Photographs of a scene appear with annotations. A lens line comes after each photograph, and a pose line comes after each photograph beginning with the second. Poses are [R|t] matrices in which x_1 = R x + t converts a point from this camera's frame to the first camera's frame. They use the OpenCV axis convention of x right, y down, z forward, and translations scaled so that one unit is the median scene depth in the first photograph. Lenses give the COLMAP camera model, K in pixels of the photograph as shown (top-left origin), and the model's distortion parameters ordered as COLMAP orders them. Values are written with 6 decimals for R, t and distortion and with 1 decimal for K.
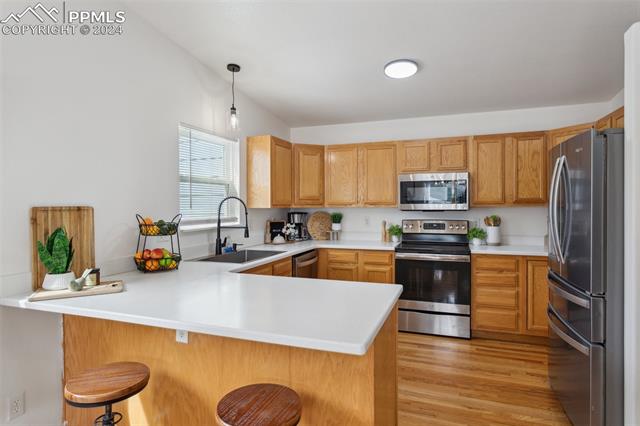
lens RADIAL K [[365.7, 0, 318.7], [0, 365.7, 206.3], [0, 0, 1]] dist [-0.005993, 0.000338]
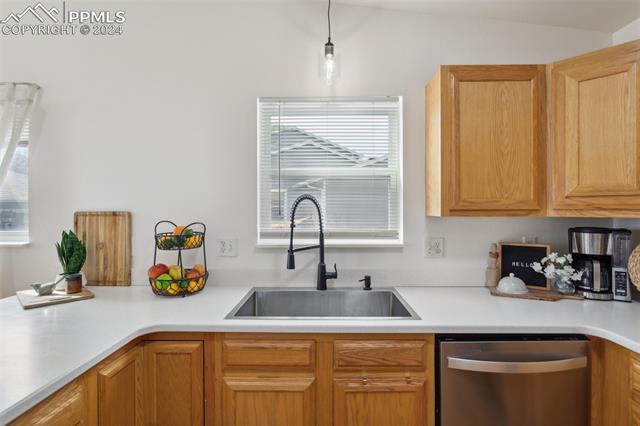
lens RADIAL K [[333.3, 0, 337.0], [0, 333.3, 210.4], [0, 0, 1]] dist [-0.009502, 0.002452]
pose [[0.329490, 0.001497, -0.944158, 0.238111], [-0.003720, 0.999993, 0.000287, -0.003032], [0.944152, 0.003417, 0.329494, 0.724041]]
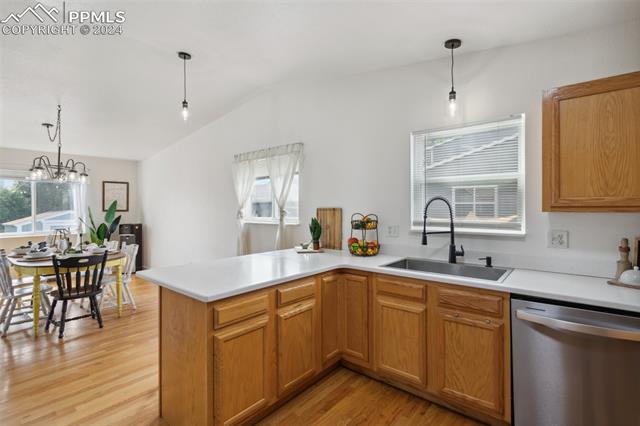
lens RADIAL K [[305.7, 0, 317.3], [0, 305.7, 210.1], [0, 0, 1]] dist [-0.002506, 0.001797]
pose [[-0.343131, 0.009595, -0.939238, 0.462588], [-0.002600, 0.999934, 0.011165, -0.002909], [0.939284, 0.006272, -0.343084, 0.819413]]
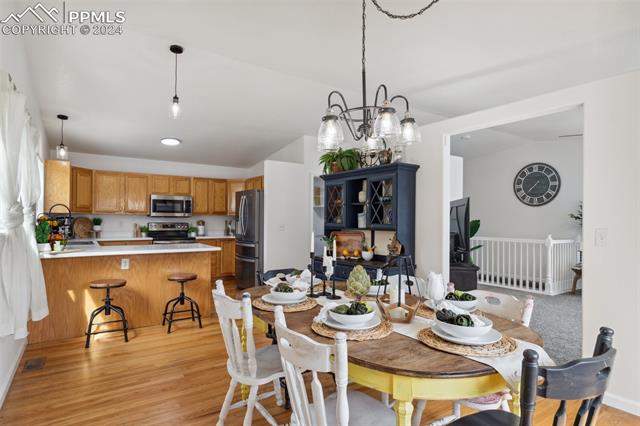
lens RADIAL K [[354.2, 0, 319.5], [0, 354.2, 216.1], [0, 0, 1]] dist [0.000001, -0.000043]
pose [[0.581099, 0.019559, 0.813598, -0.700811], [-0.007820, 0.999799, -0.018450, 0.036117], [-0.813796, 0.004359, 0.581135, -0.601789]]
